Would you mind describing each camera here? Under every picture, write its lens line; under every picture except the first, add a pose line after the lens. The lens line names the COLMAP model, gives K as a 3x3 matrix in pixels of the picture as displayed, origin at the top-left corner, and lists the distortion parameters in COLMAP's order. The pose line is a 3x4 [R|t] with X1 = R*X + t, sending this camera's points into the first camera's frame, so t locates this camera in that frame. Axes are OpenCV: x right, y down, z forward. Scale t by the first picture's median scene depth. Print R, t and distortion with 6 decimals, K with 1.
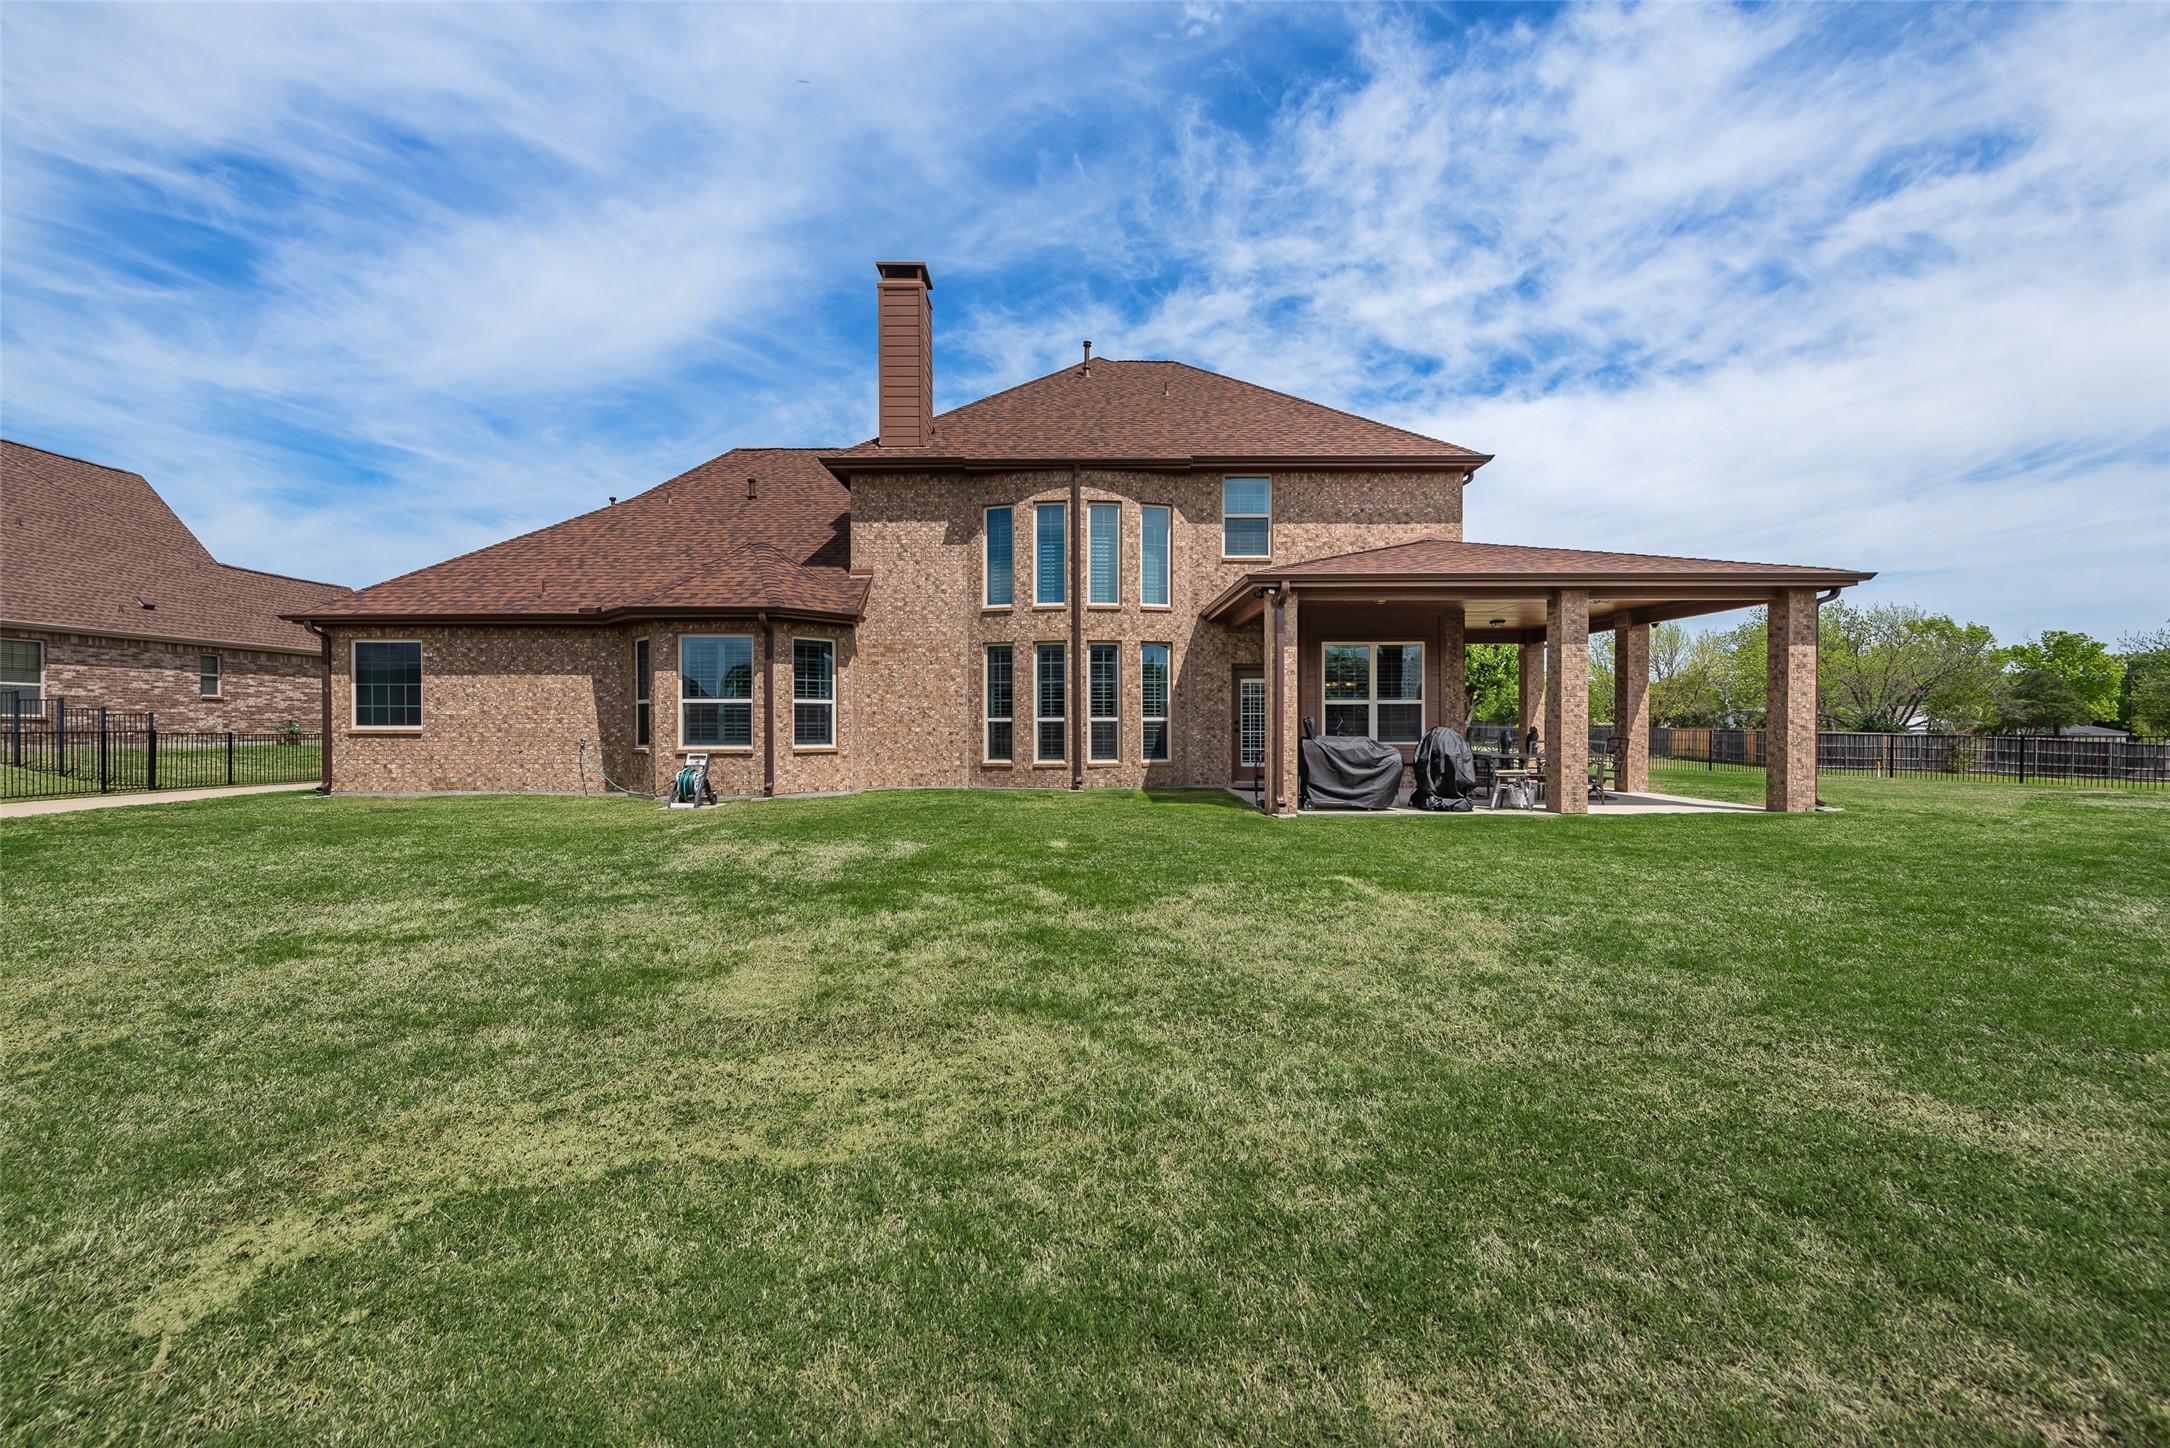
lens RADIAL K [[863.0, 0, 1079.3], [0, 863.0, 731.5], [0, 0, 1]] dist [0.004075, 0.000892]
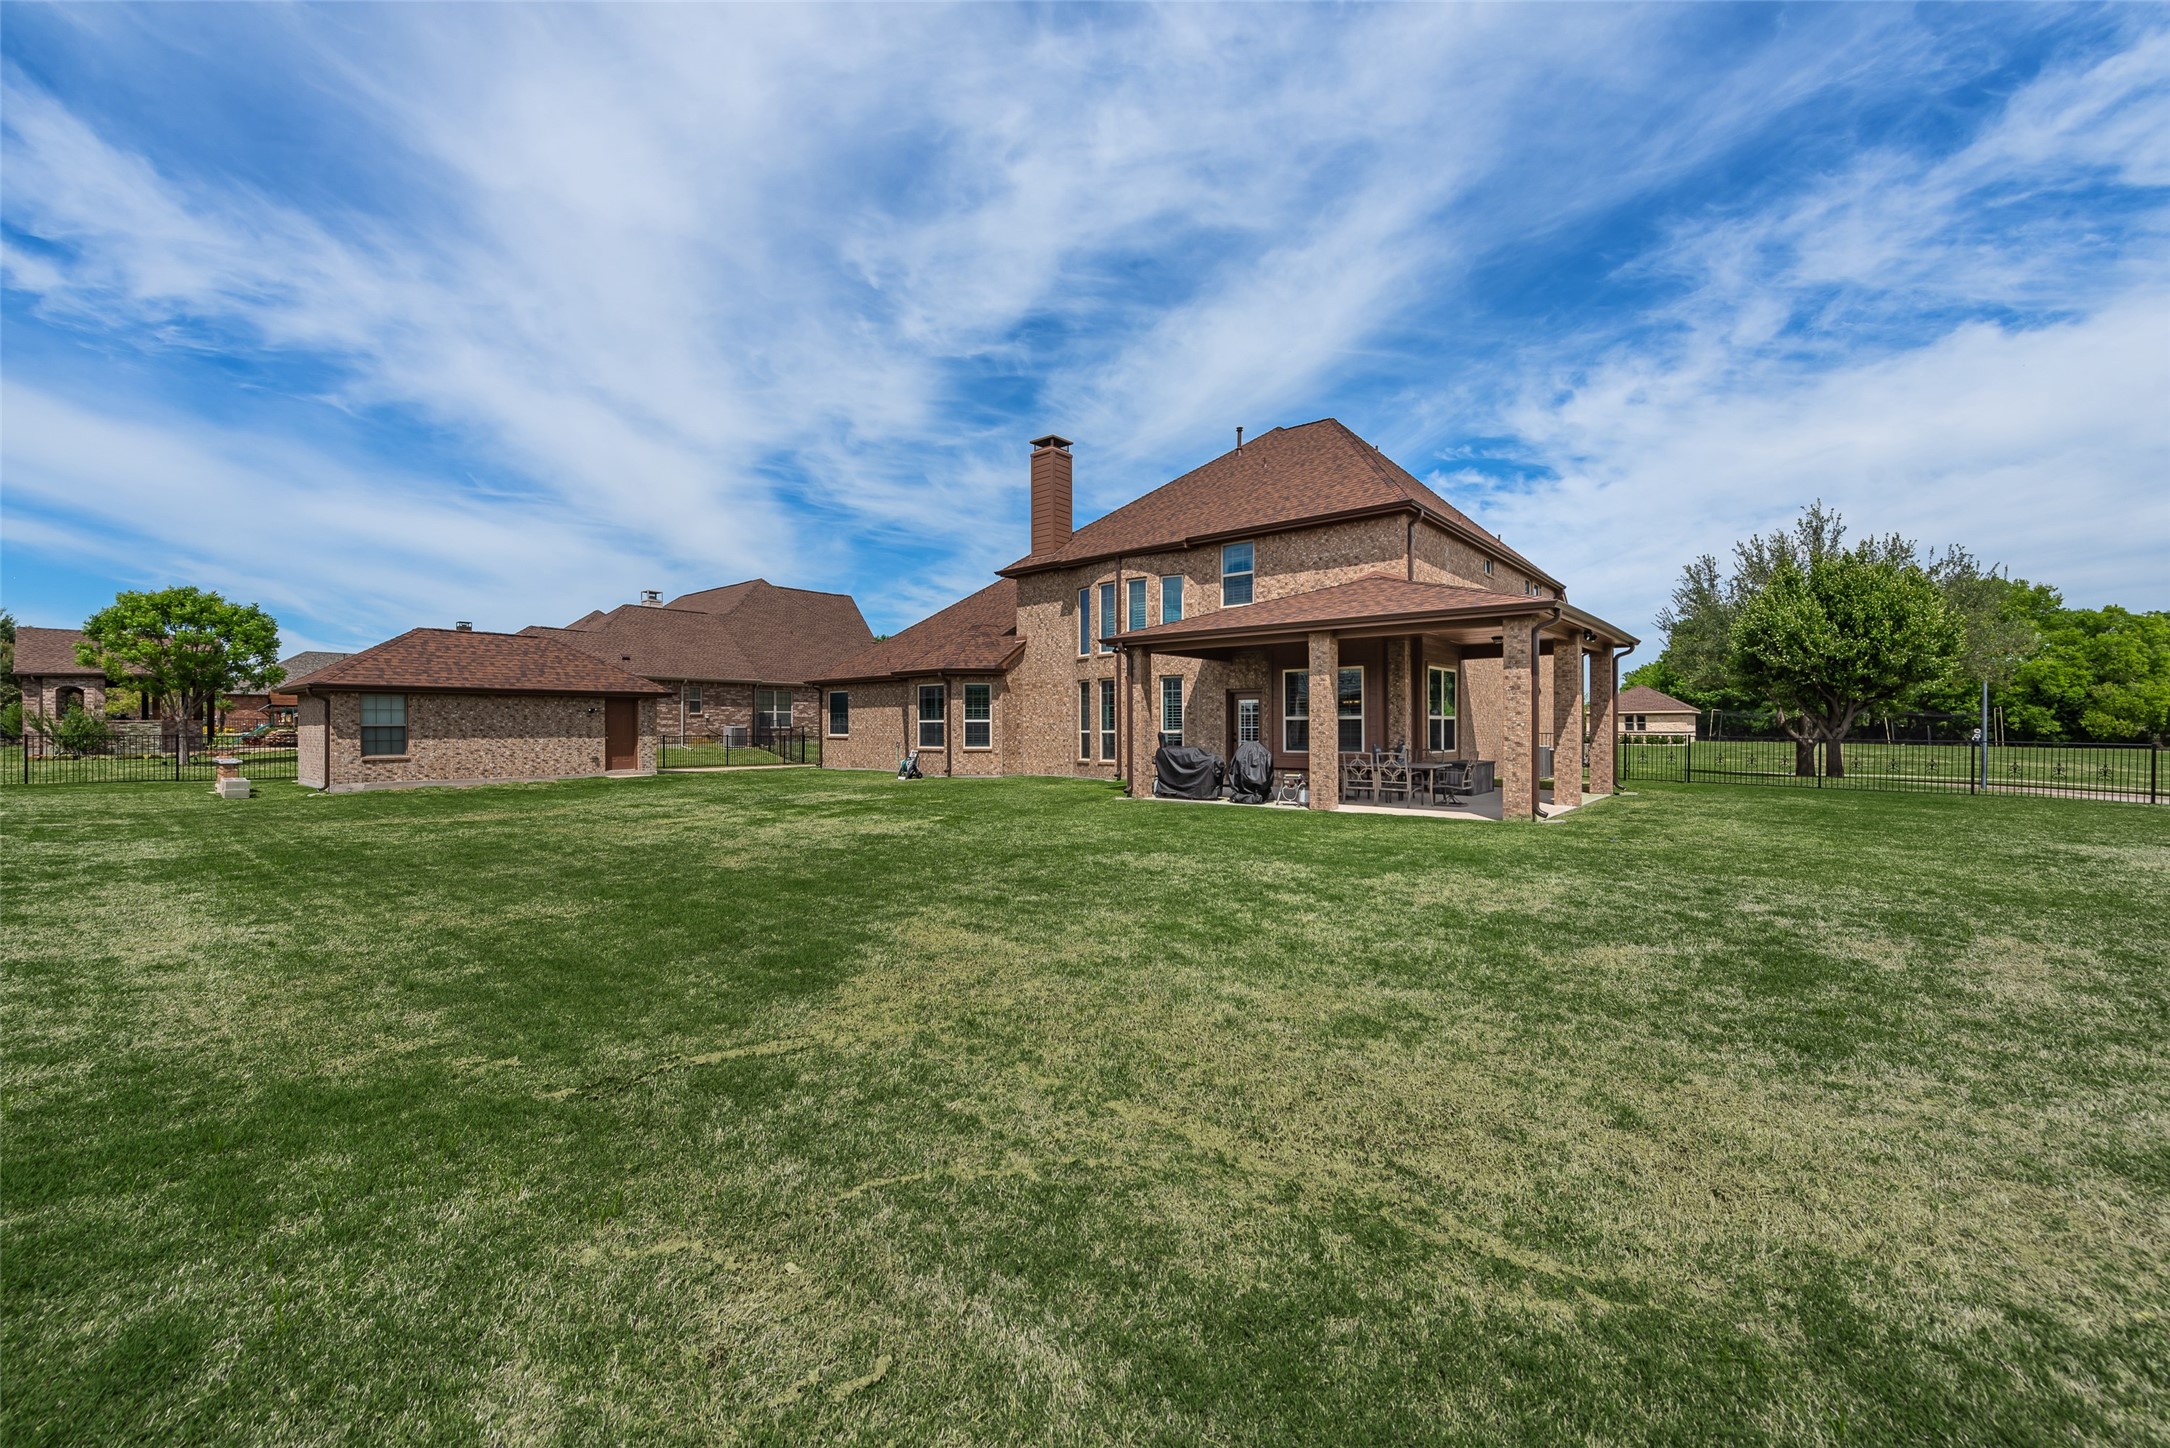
lens RADIAL K [[863.0, 0, 1075.0], [0, 863.0, 727.2], [0, 0, 1]] dist [0.004075, 0.000892]
pose [[0.751815, -0.000265, -0.659374, 0.880393], [-0.002409, 0.999992, -0.003148, -0.016414], [0.659369, 0.003955, 0.751809, -0.133602]]
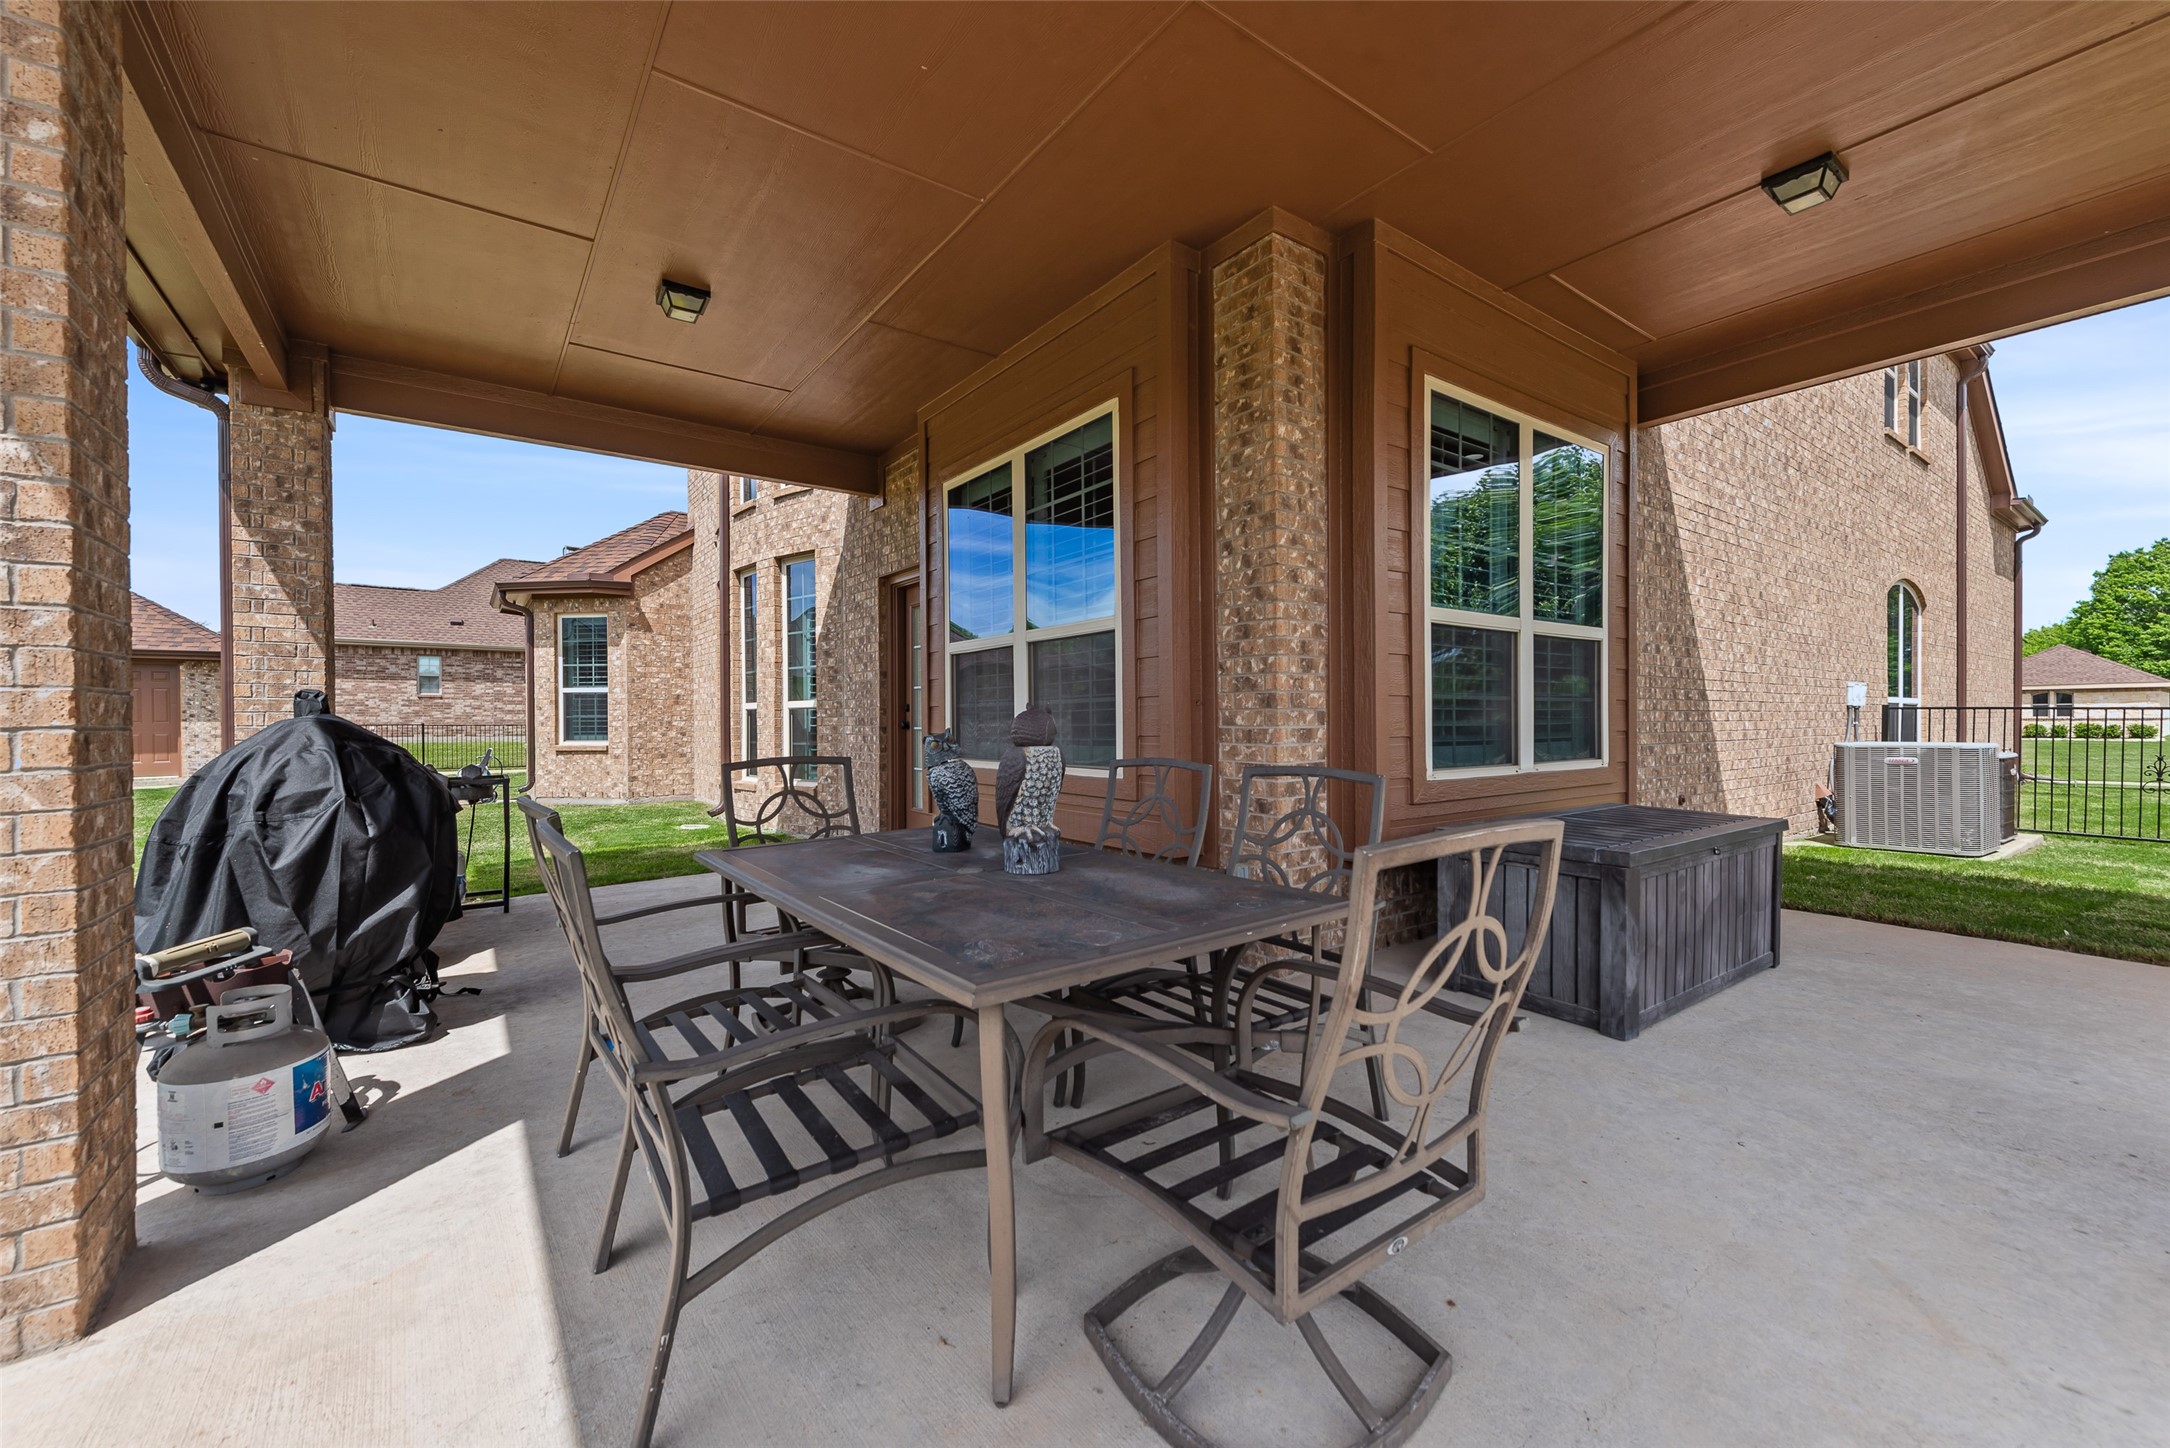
lens RADIAL K [[863.0, 0, 1090.0], [0, 863.0, 725.1], [0, 0, 1]] dist [0.004075, 0.000892]
pose [[0.580425, 0.001675, -0.814312, 0.616678], [-0.000021, 0.999998, 0.002042, -0.002319], [0.814314, -0.001169, 0.580424, 0.845811]]
